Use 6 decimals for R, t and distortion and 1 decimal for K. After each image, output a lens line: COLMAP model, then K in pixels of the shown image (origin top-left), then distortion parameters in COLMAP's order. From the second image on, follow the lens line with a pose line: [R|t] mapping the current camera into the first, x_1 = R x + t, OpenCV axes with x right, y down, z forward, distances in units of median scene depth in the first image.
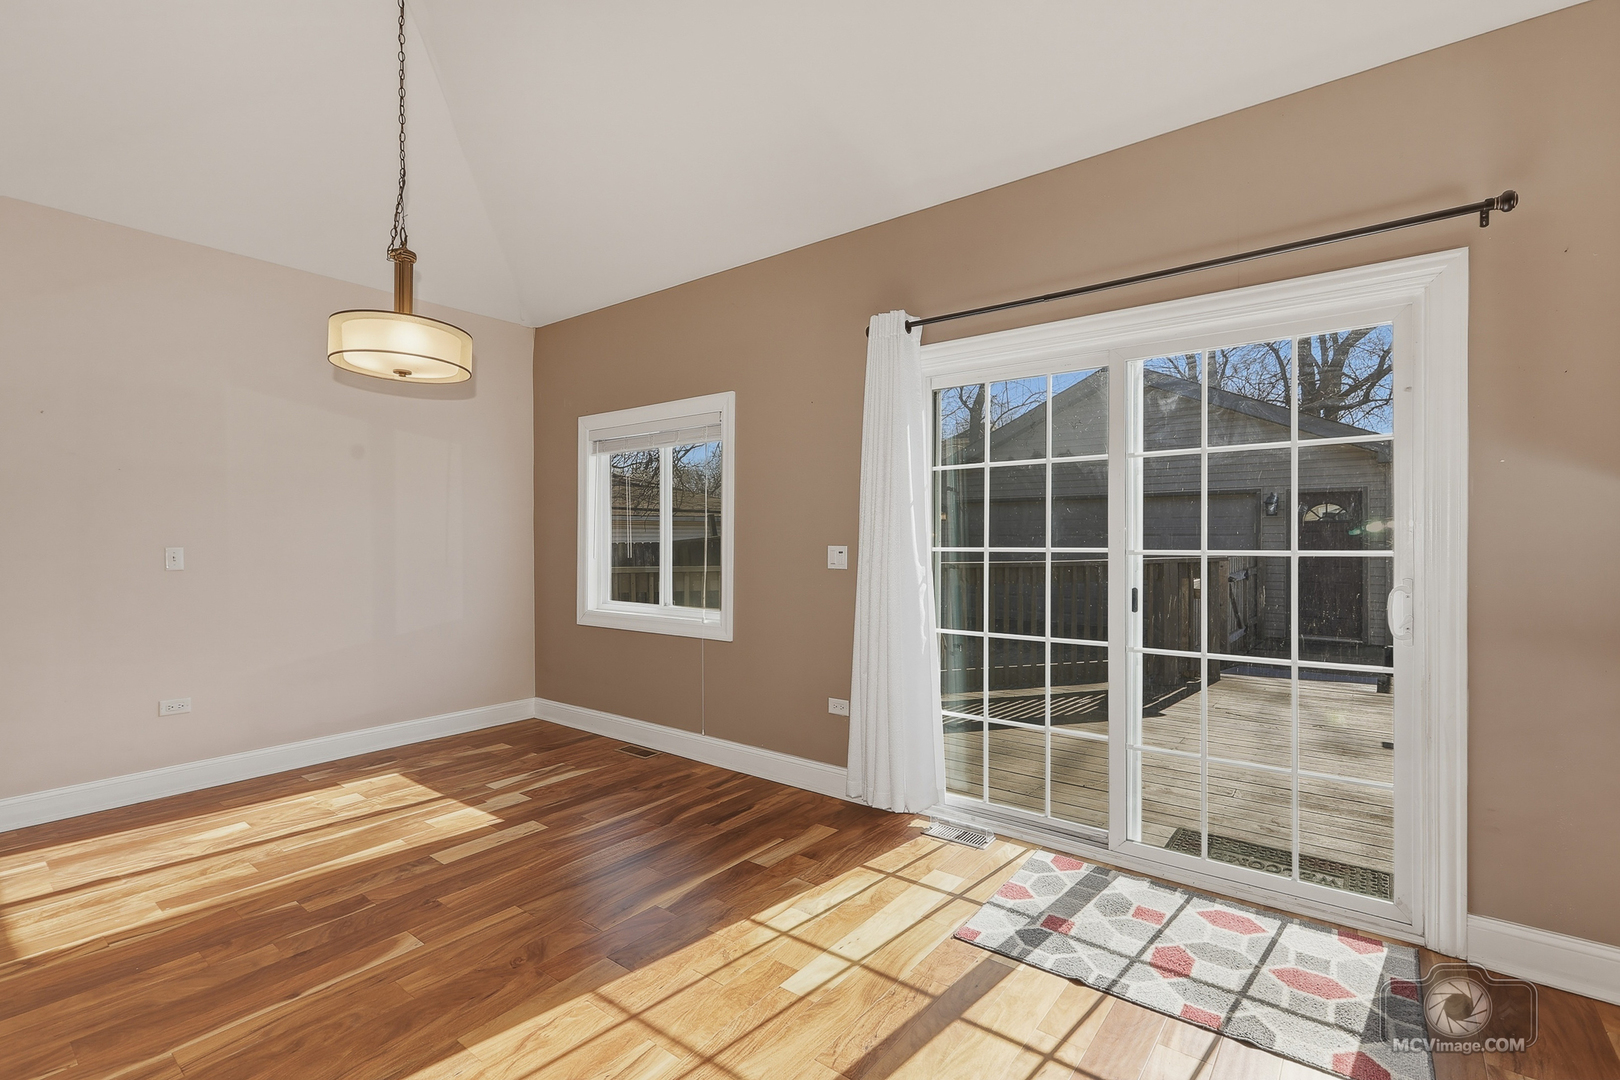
lens RADIAL K [[749.8, 0, 814.3], [0, 749.8, 533.7], [0, 0, 1]] dist [0.000258, 0.000250]
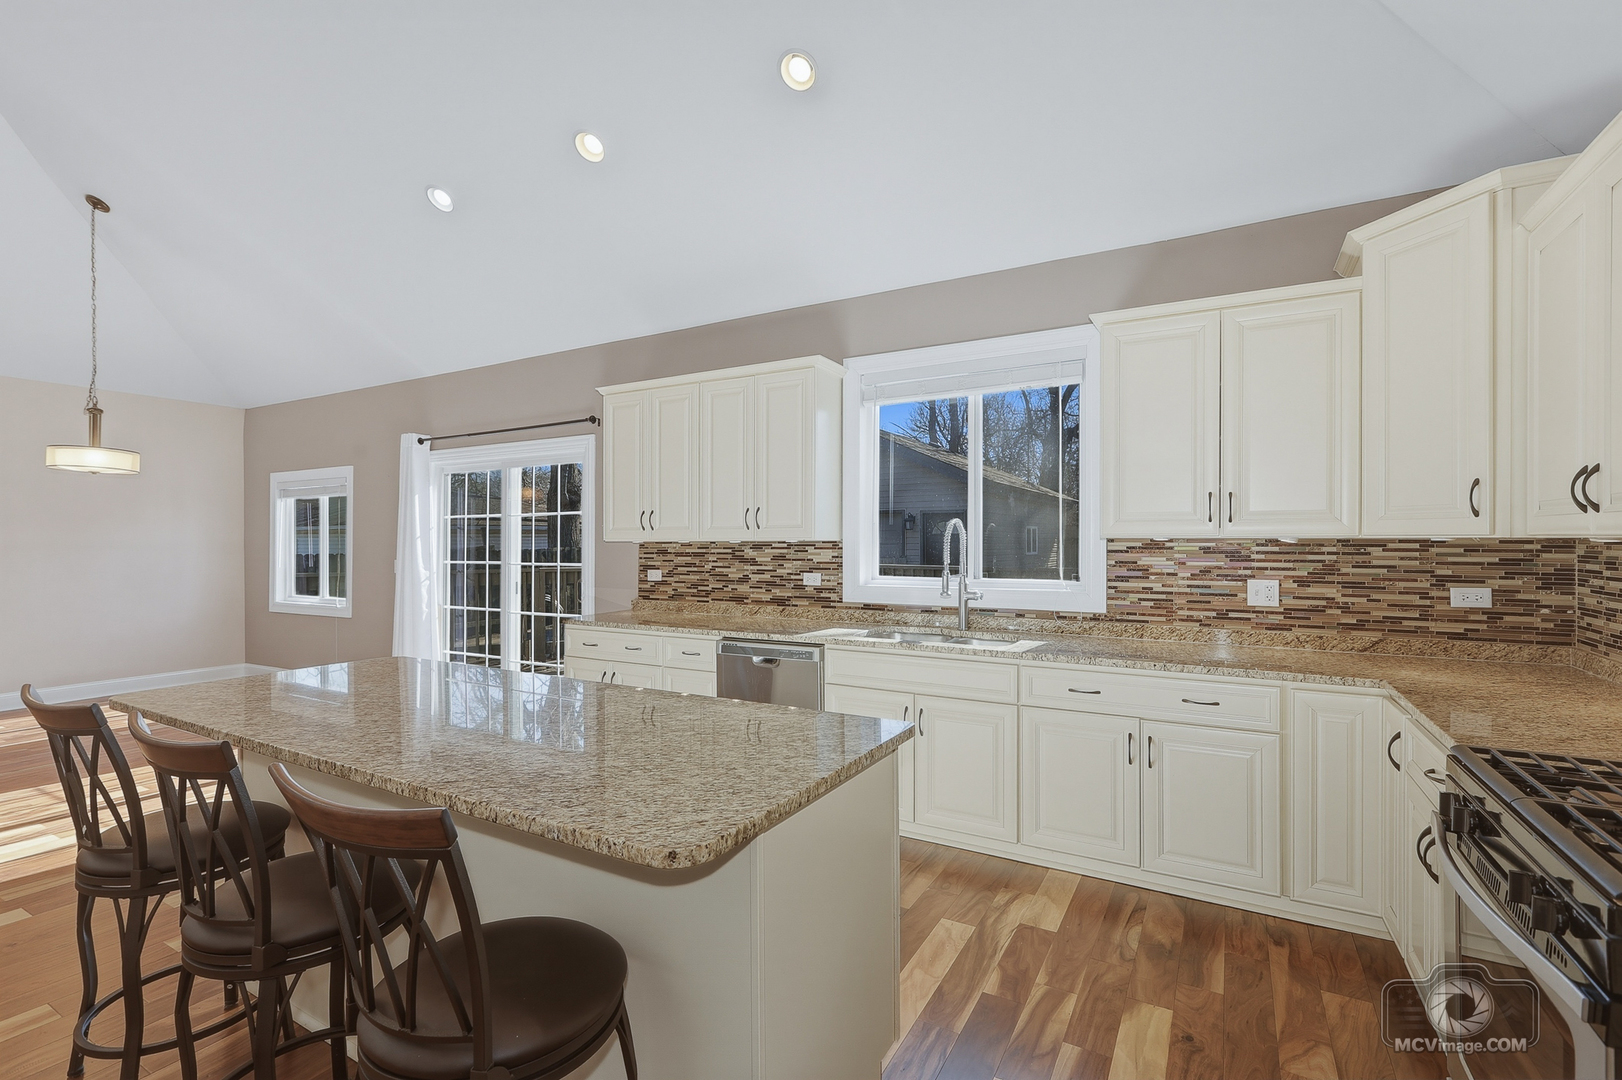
lens RADIAL K [[732.1, 0, 805.3], [0, 732.1, 534.3], [0, 0, 1]] dist [0.000098, 0.000110]
pose [[0.988213, -0.003613, 0.153041, 0.751239], [0.003566, 0.999993, 0.000583, -0.043536], [-0.153042, -0.000030, 0.988220, -0.879911]]
